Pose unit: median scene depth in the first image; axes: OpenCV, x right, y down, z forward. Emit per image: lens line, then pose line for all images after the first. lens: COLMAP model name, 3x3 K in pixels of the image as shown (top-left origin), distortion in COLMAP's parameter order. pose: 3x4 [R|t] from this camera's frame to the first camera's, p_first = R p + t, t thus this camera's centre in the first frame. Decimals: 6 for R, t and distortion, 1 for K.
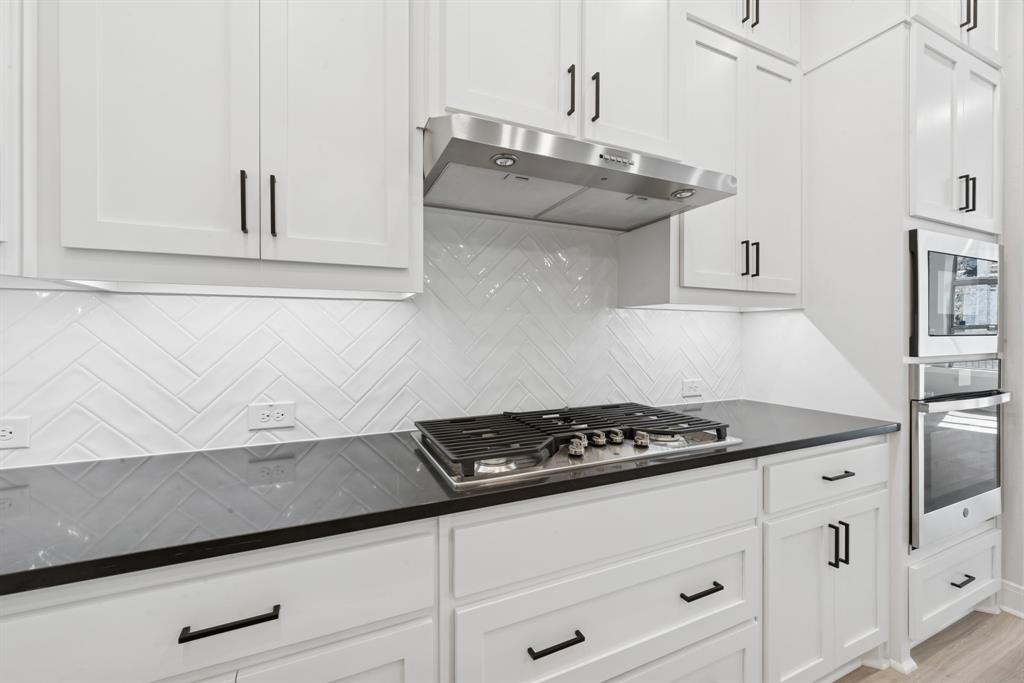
lens RADIAL K [[420.5, 0, 515.7], [0, 420.5, 335.4], [0, 0, 1]] dist [-0.000796, -0.000254]
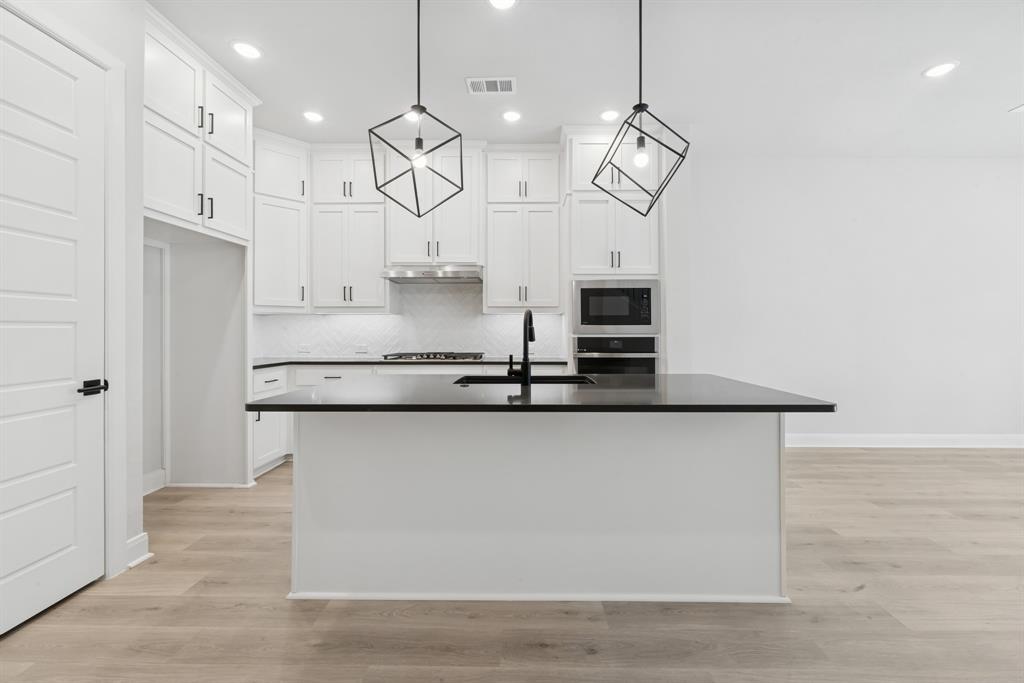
lens RADIAL K [[424.2, 0, 518.7], [0, 424.2, 320.7], [0, 0, 1]] dist [-0.000100, -0.000154]
pose [[0.902646, -0.009421, -0.430281, 1.719854], [-0.000575, 0.999733, -0.023094, 0.033514], [0.430384, 0.021093, 0.902400, -1.303723]]
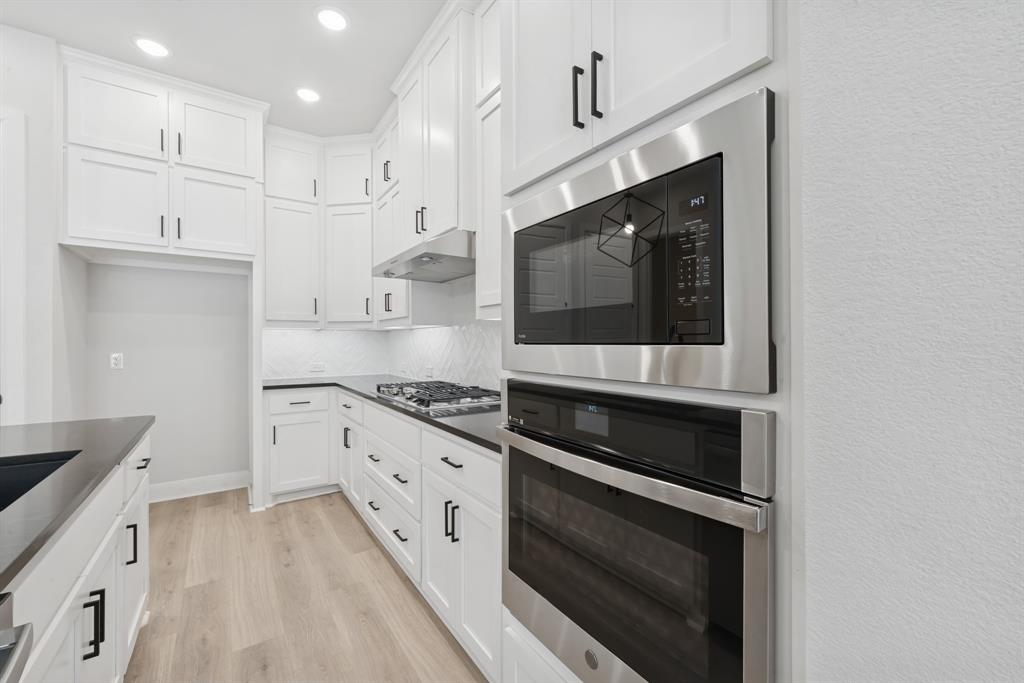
lens RADIAL K [[416.4, 0, 512.0], [0, 416.4, 341.5], [0, 0, 1]] dist [0.001948, -0.000033]
pose [[0.168296, 0.000754, -0.985736, 1.768504], [-0.001454, 0.999999, 0.000517, -0.003916], [0.985735, 0.001347, 0.168297, 0.882637]]
